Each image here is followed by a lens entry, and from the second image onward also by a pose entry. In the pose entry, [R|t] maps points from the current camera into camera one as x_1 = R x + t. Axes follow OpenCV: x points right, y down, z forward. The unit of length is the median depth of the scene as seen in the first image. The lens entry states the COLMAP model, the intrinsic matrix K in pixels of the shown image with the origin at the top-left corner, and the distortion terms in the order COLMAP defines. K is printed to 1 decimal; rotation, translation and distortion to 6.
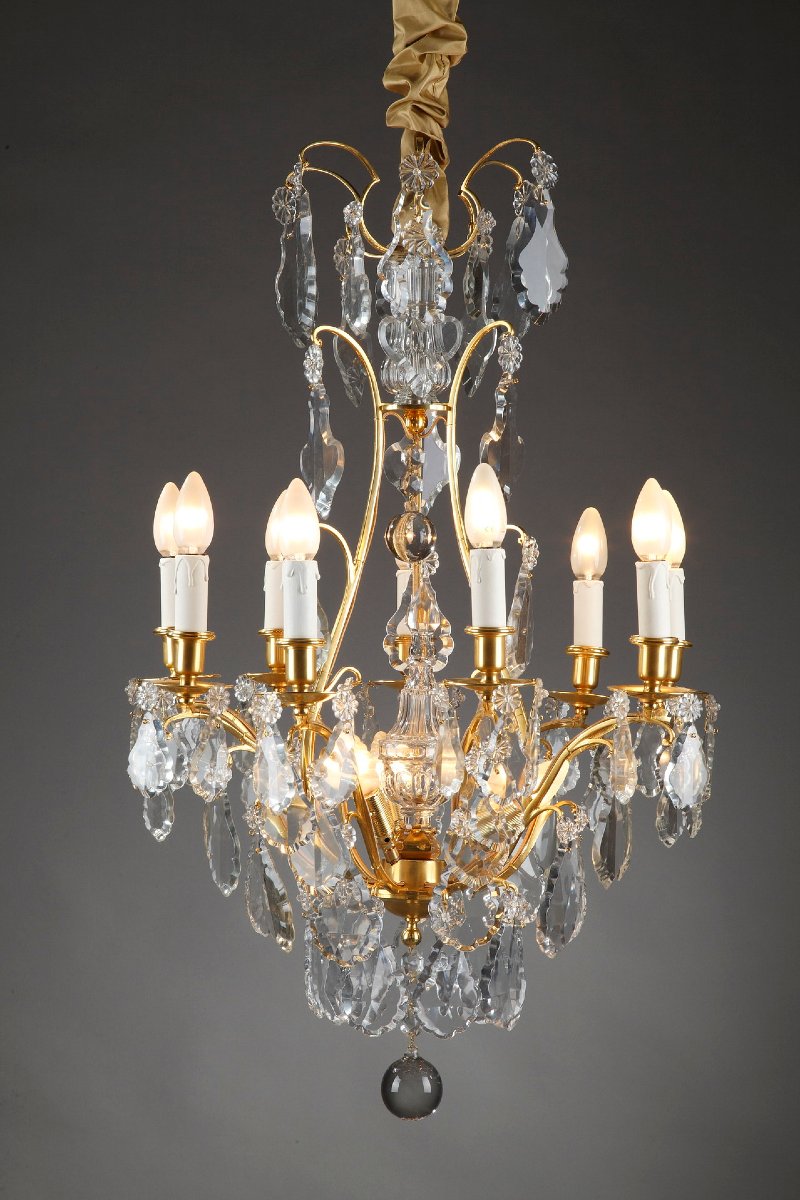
lens RADIAL K [[2869.9, 0, 400.0], [0, 2869.9, 600.0], [0, 0, 1]] dist [0.023057, -0.152843]
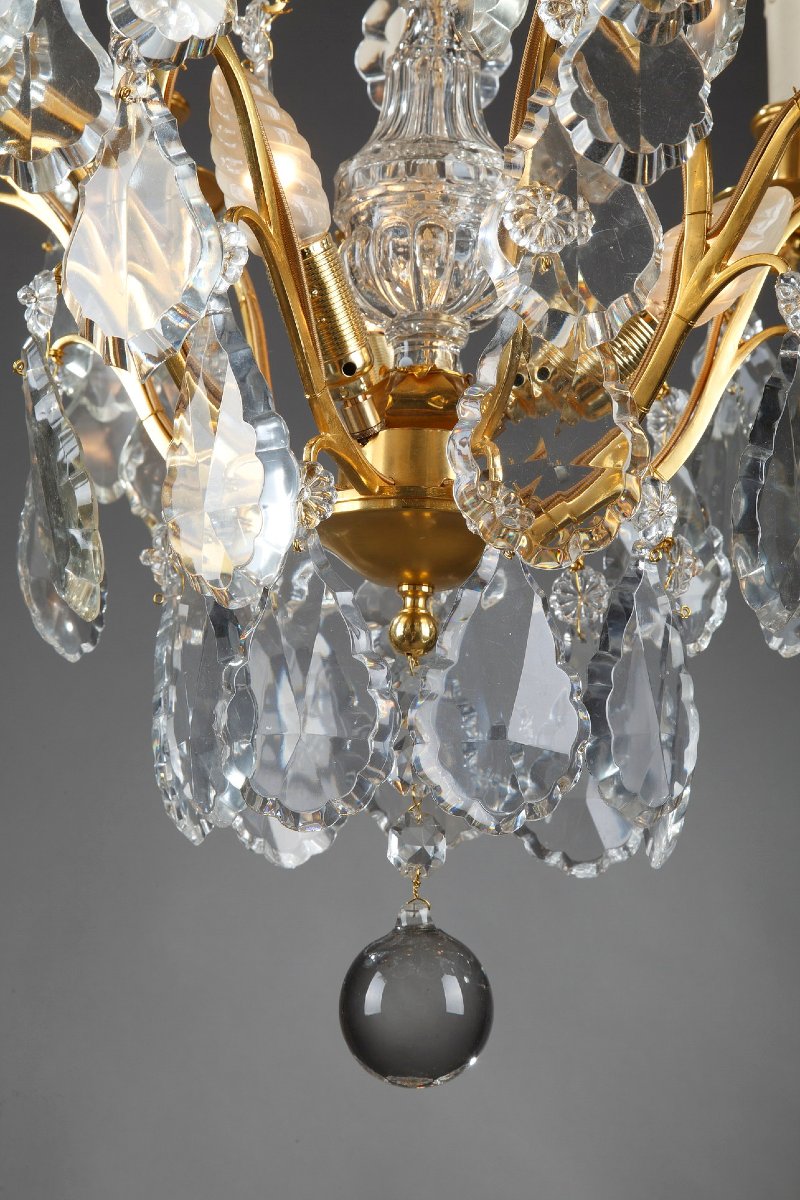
lens RADIAL K [[2605.5, 0, 400.0], [0, 2605.5, 600.0], [0, 0, 1]] dist [0.022396, 0.159329]
pose [[0.999603, -0.008866, -0.026750, 0.012198], [0.004603, 0.987839, -0.155413, 0.173032], [0.027802, 0.155228, 0.987487, 0.642137]]
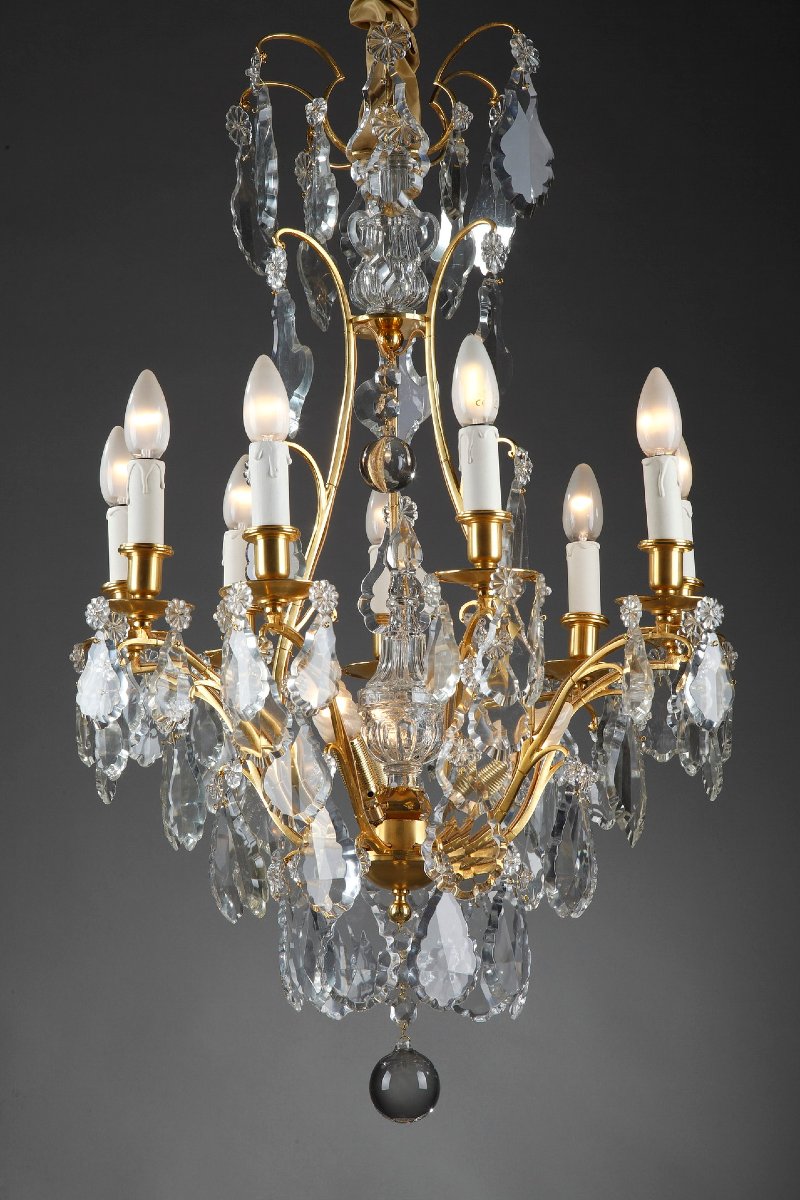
lens RADIAL K [[3007.5, 0, 400.0], [0, 3007.5, 600.0], [0, 0, 1]] dist [0.004035, -0.118160]
pose [[0.999403, -0.022051, 0.026593, -0.018630], [0.025731, 0.988781, -0.147138, 0.160792], [-0.023050, 0.147734, 0.988758, 0.077013]]
